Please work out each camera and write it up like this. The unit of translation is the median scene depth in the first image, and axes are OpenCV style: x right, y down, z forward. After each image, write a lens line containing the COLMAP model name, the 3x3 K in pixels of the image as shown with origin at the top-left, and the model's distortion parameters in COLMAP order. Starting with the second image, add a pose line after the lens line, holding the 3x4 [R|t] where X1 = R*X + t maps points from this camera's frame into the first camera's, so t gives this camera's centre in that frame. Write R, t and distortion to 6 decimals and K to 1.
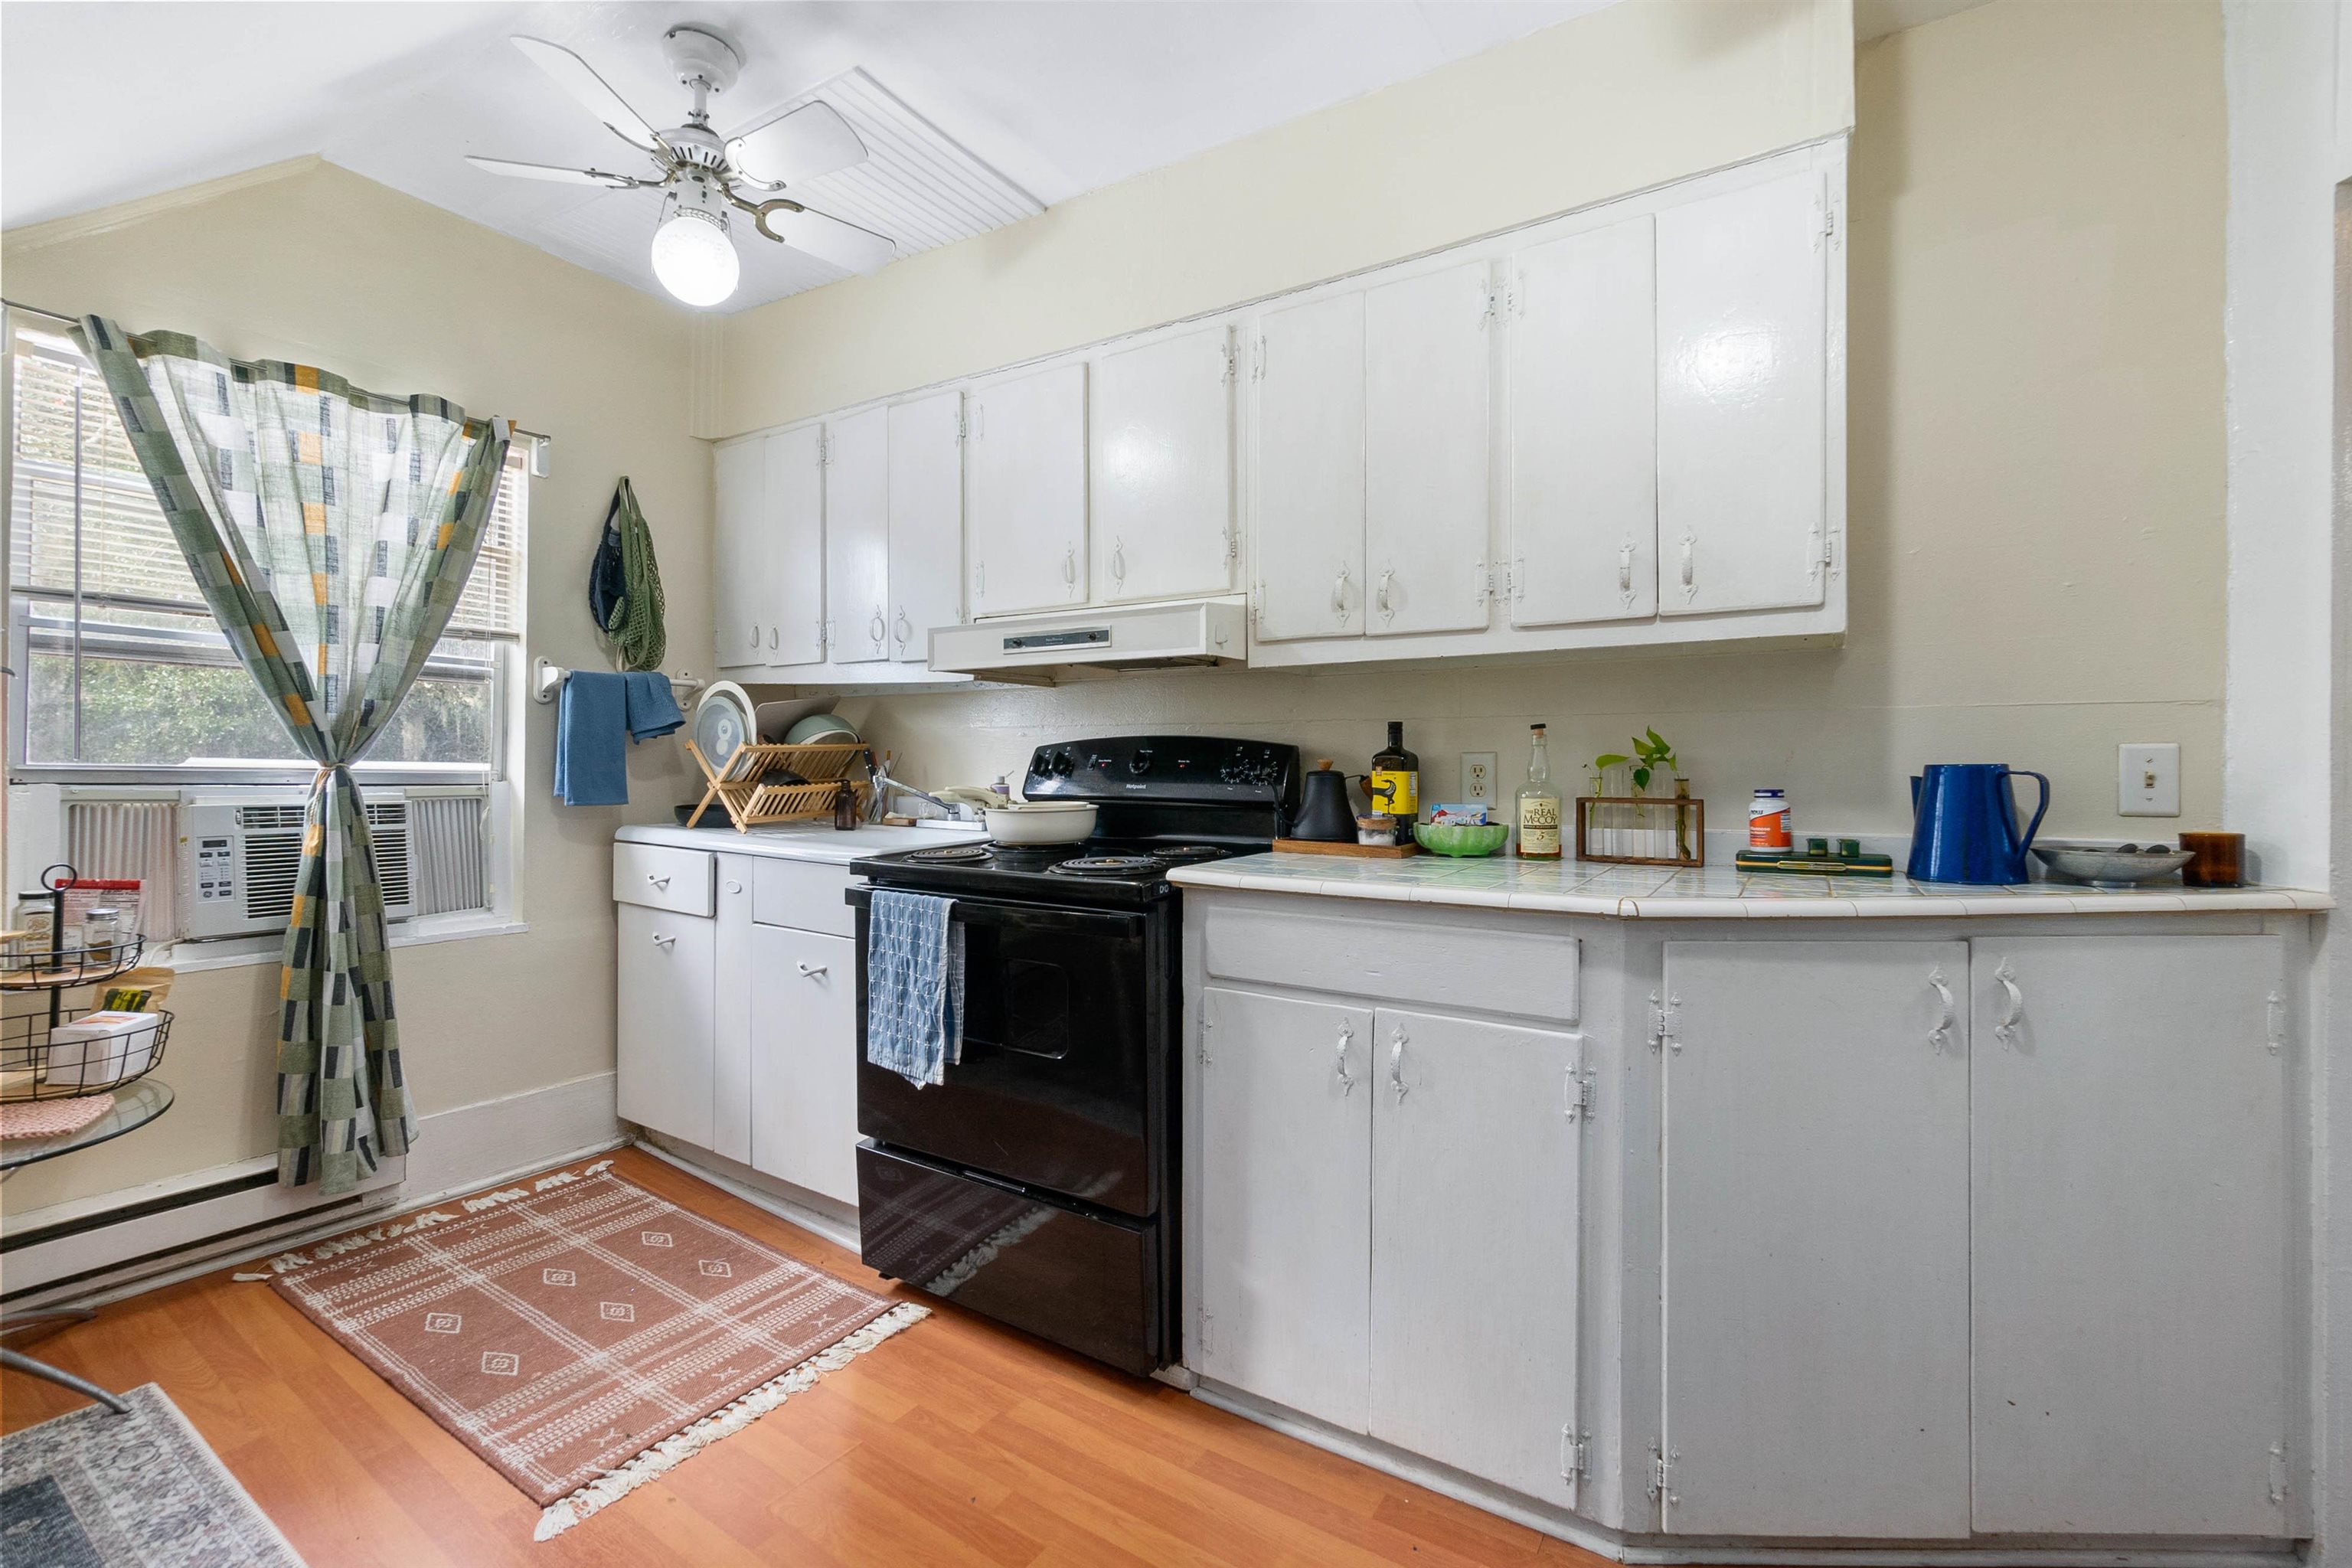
lens RADIAL K [[1021.2, 0, 1167.5], [0, 1021.2, 767.0], [0, 0, 1]] dist [0.001479, 0.001472]
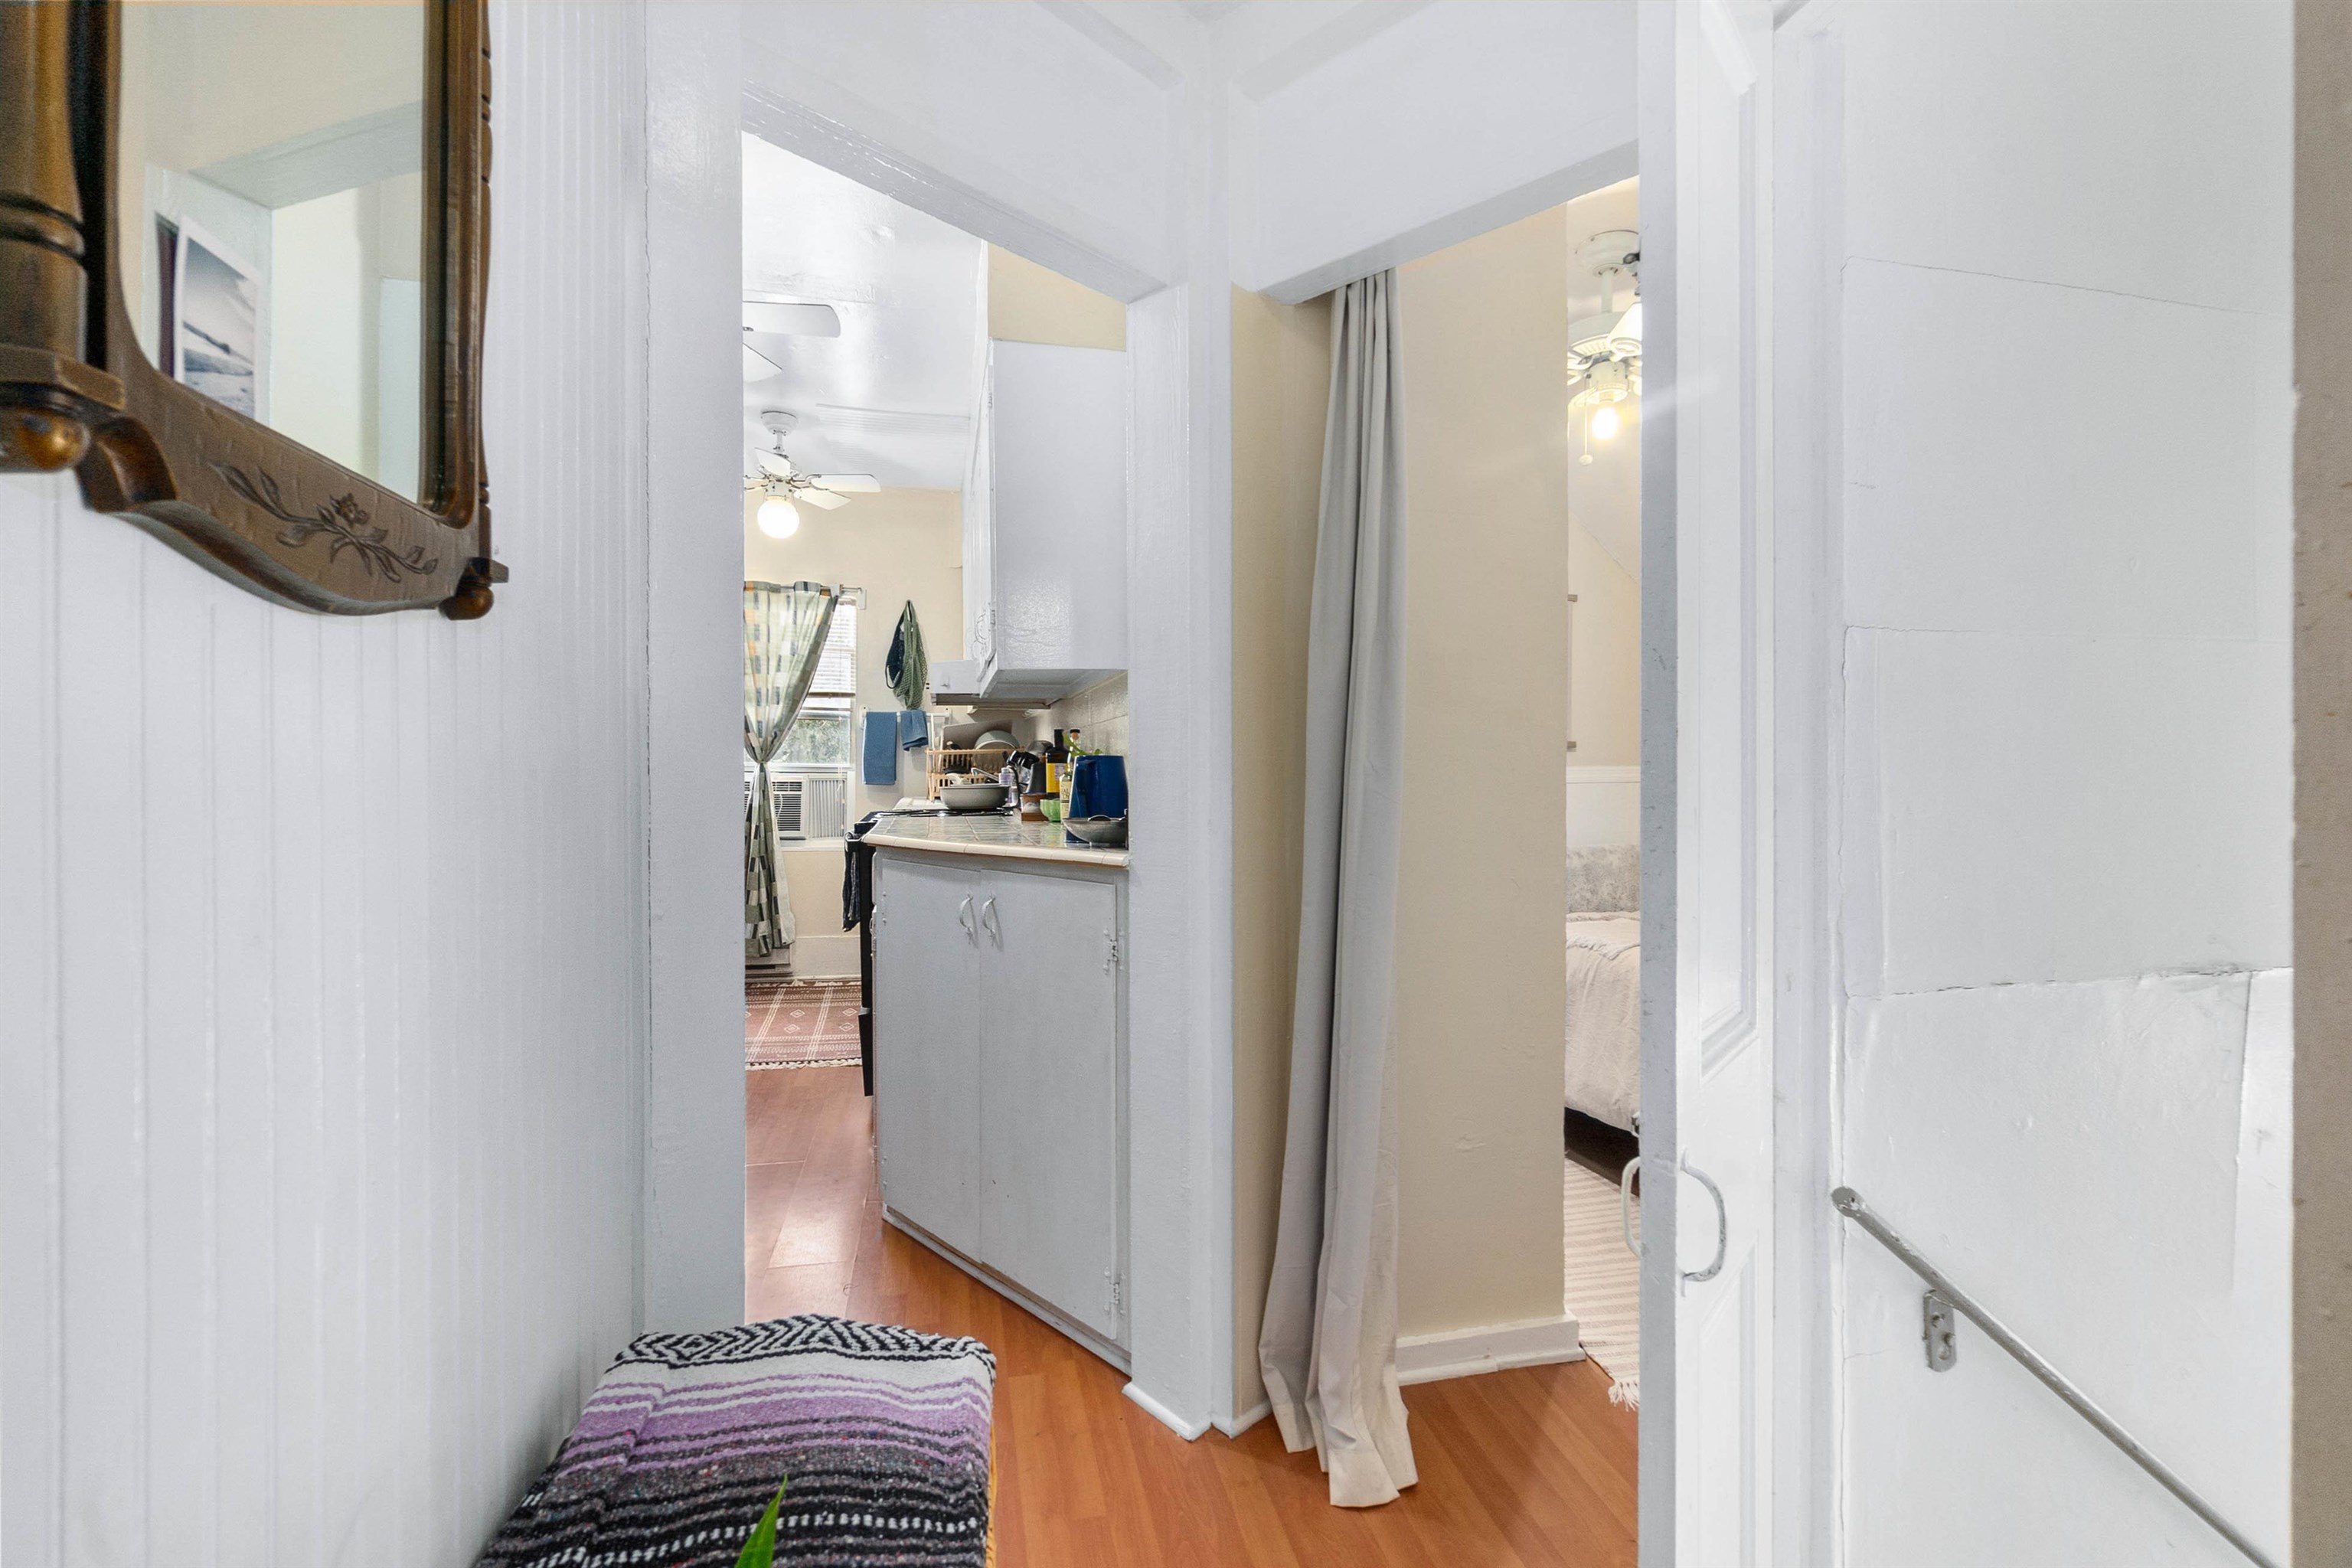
lens RADIAL K [[1021.2, 0, 1181.8], [0, 1021.2, 780.5], [0, 0, 1]] dist [0.001479, 0.001472]
pose [[0.712125, 0.003782, -0.702043, 1.341829], [-0.000153, 0.999986, 0.005232, 0.025520], [0.702053, -0.003619, 0.712115, 0.090947]]
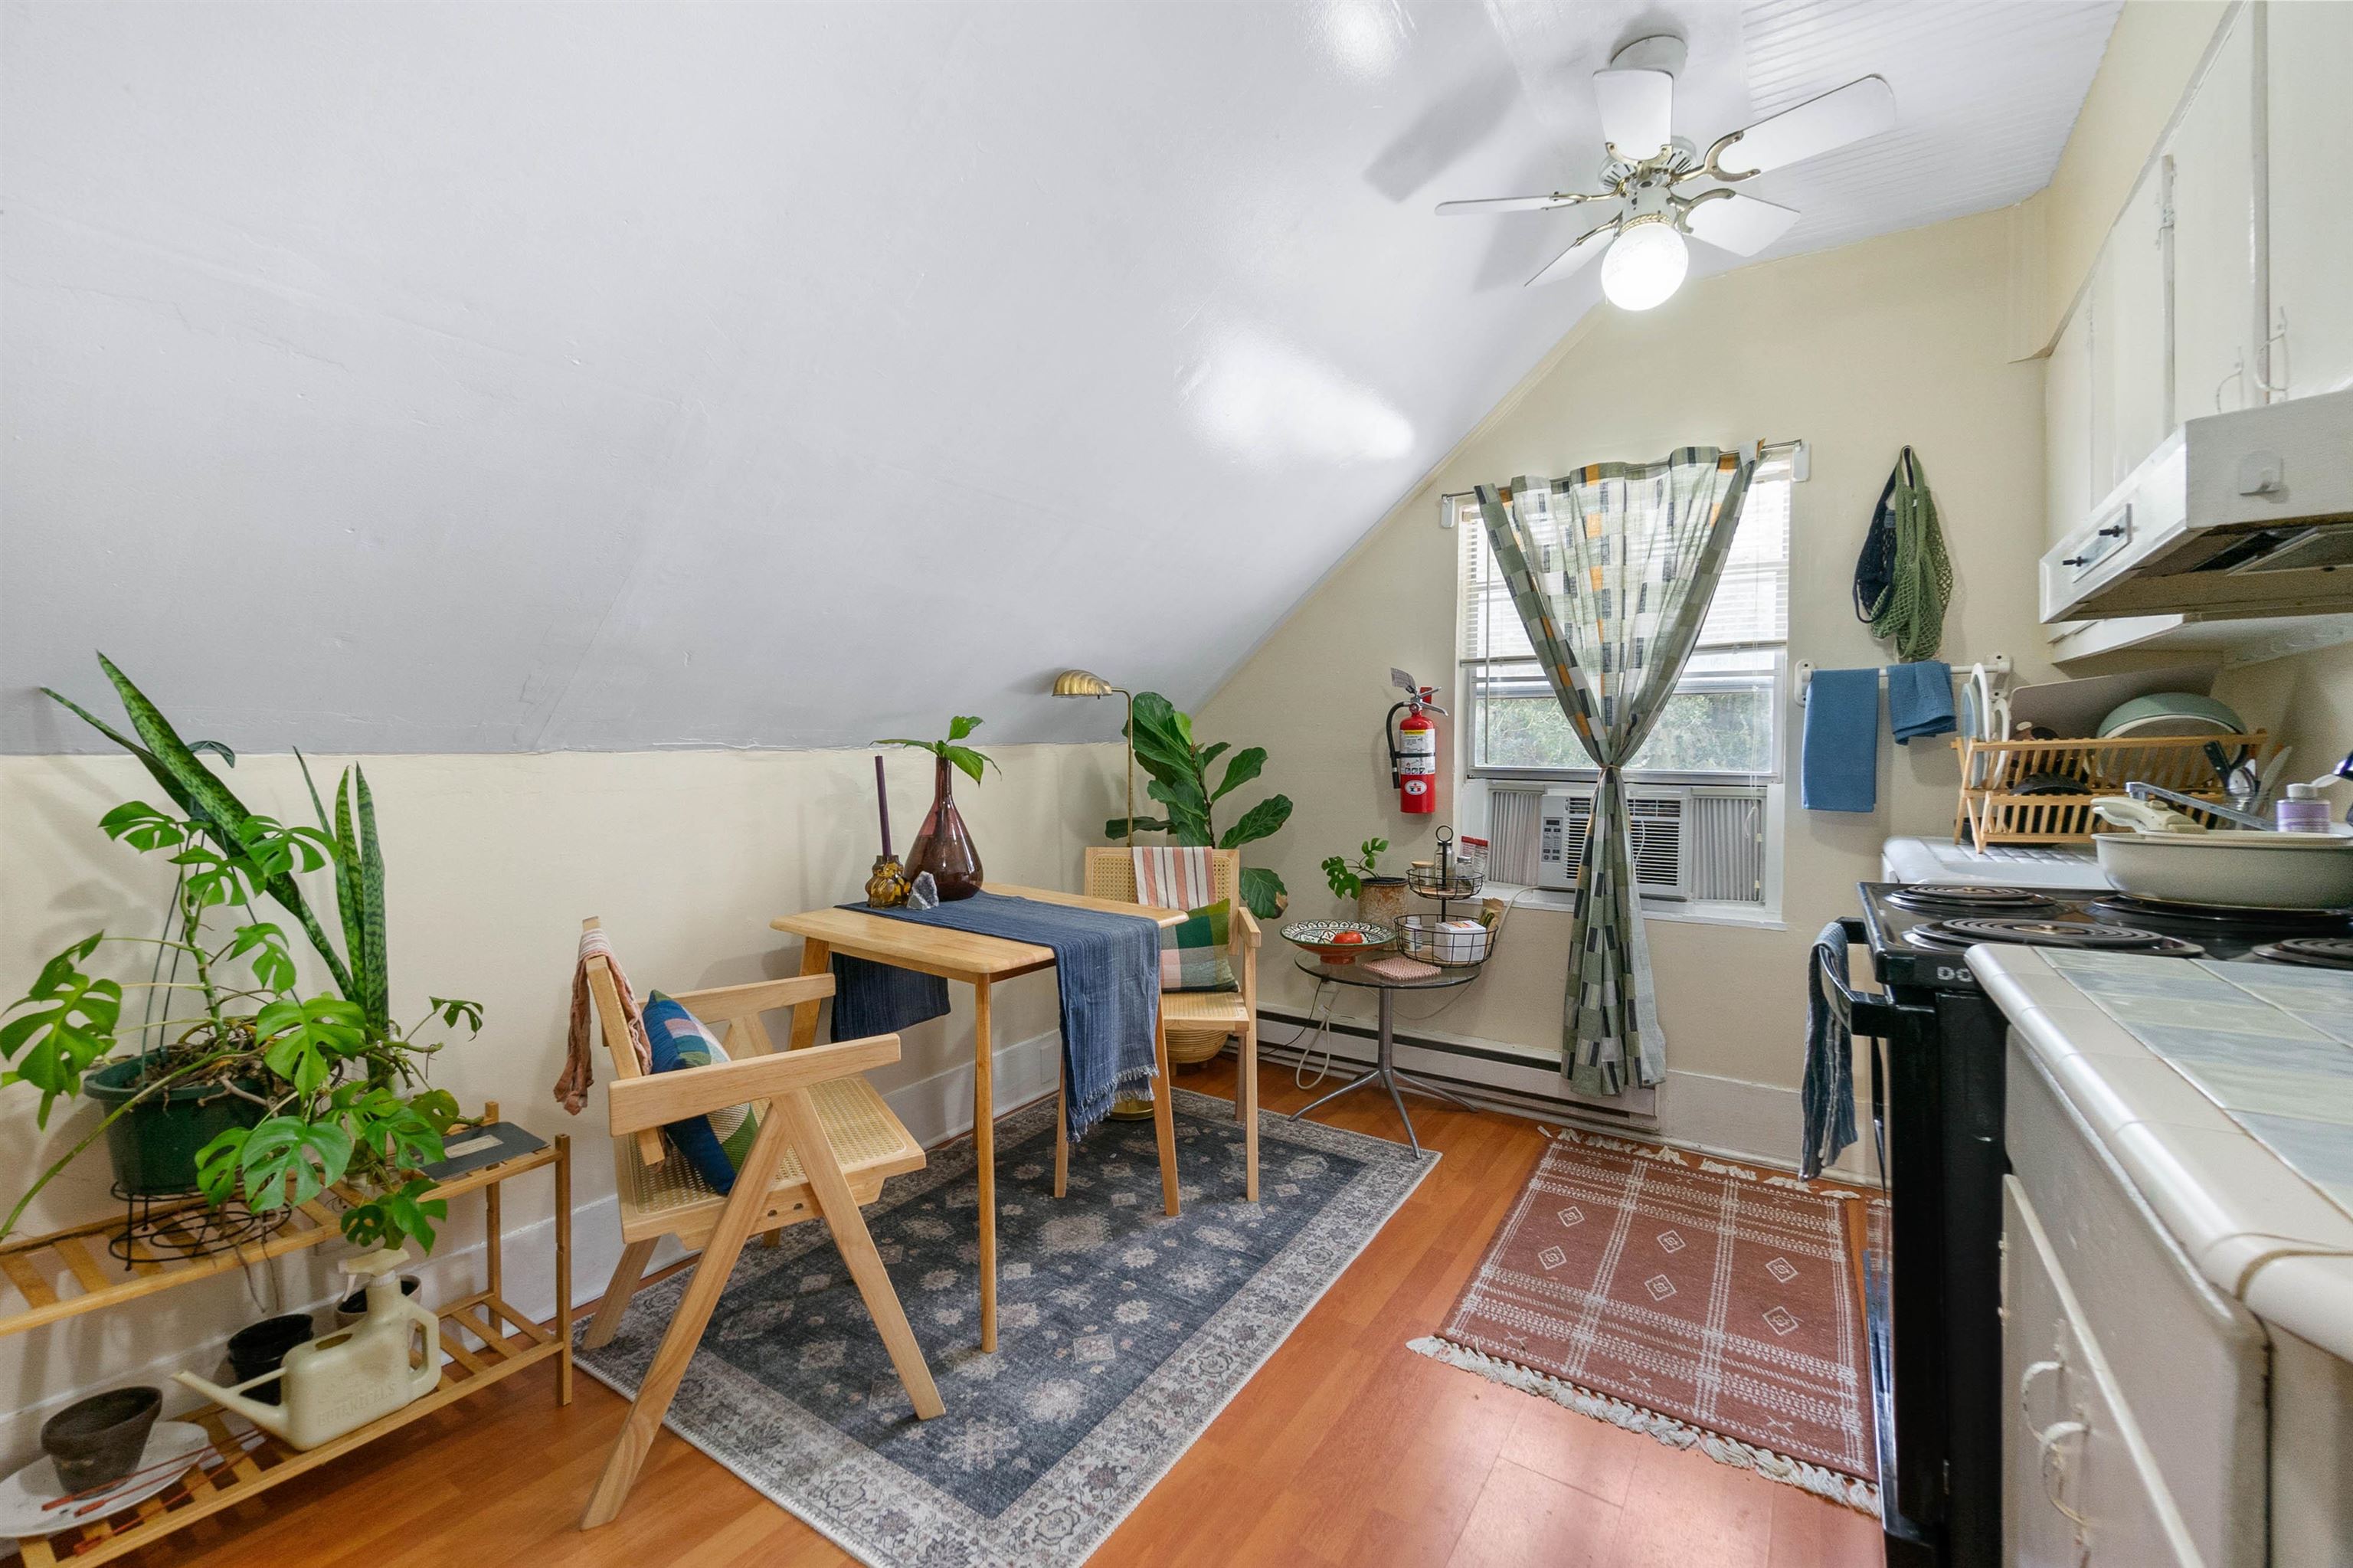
lens RADIAL K [[1021.6, 0, 1165.2], [0, 1021.6, 768.3], [0, 0, 1]] dist [0.001479, 0.001472]
pose [[-0.018900, -0.003635, -0.999815, 0.482139], [-0.010537, 0.999939, -0.003437, 0.010503], [0.999766, 0.010470, -0.018937, 0.473105]]
